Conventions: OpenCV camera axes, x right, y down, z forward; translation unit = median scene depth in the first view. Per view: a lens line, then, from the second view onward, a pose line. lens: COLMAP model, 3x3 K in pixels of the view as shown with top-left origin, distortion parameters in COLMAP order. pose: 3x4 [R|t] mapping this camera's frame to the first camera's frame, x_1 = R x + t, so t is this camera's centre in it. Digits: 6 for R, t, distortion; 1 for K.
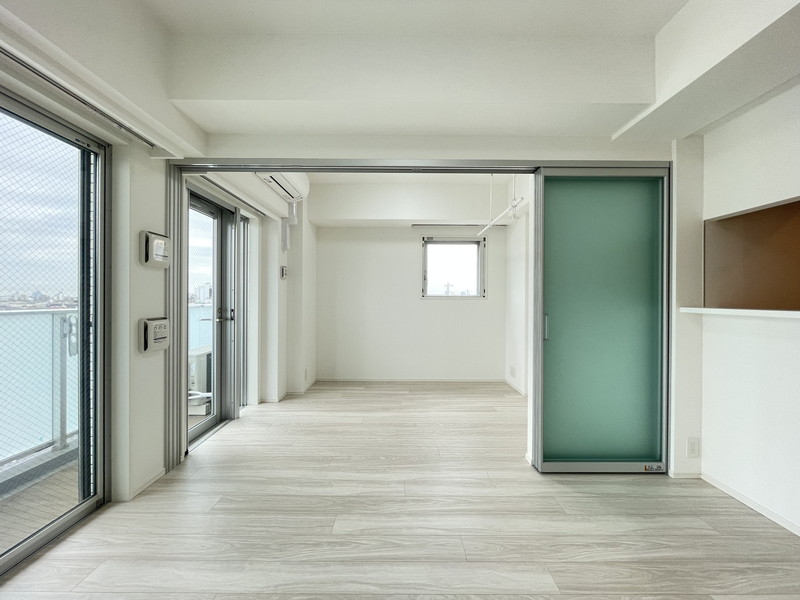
lens RADIAL K [[321.5, 0, 397.8], [0, 321.5, 299.9], [0, 0, 1]] dist [-0.002397, -0.000036]
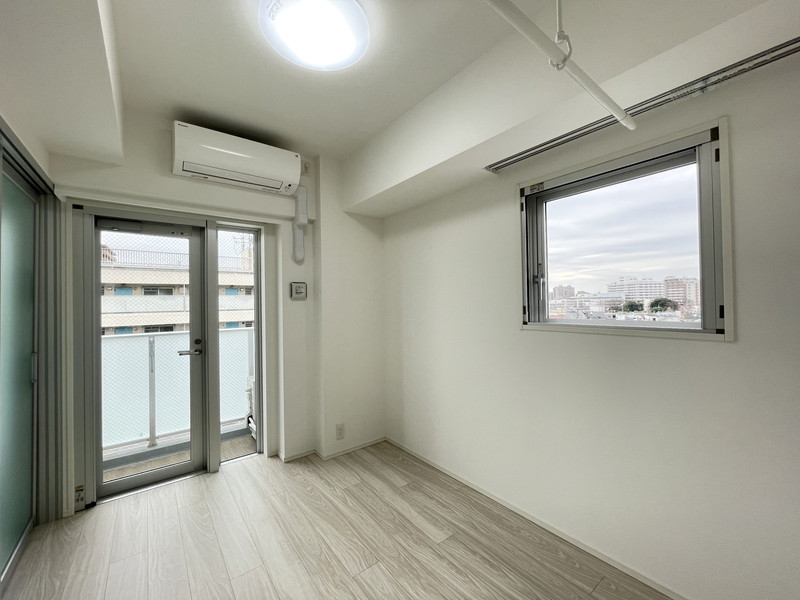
lens RADIAL K [[321.5, 0, 398.5], [0, 321.5, 299.5], [0, 0, 1]] dist [-0.002397, -0.000036]
pose [[0.611797, -0.026730, -0.790563, 0.363145], [0.016514, 0.999643, -0.021020, -0.042435], [0.790843, -0.000196, 0.612019, 0.677948]]
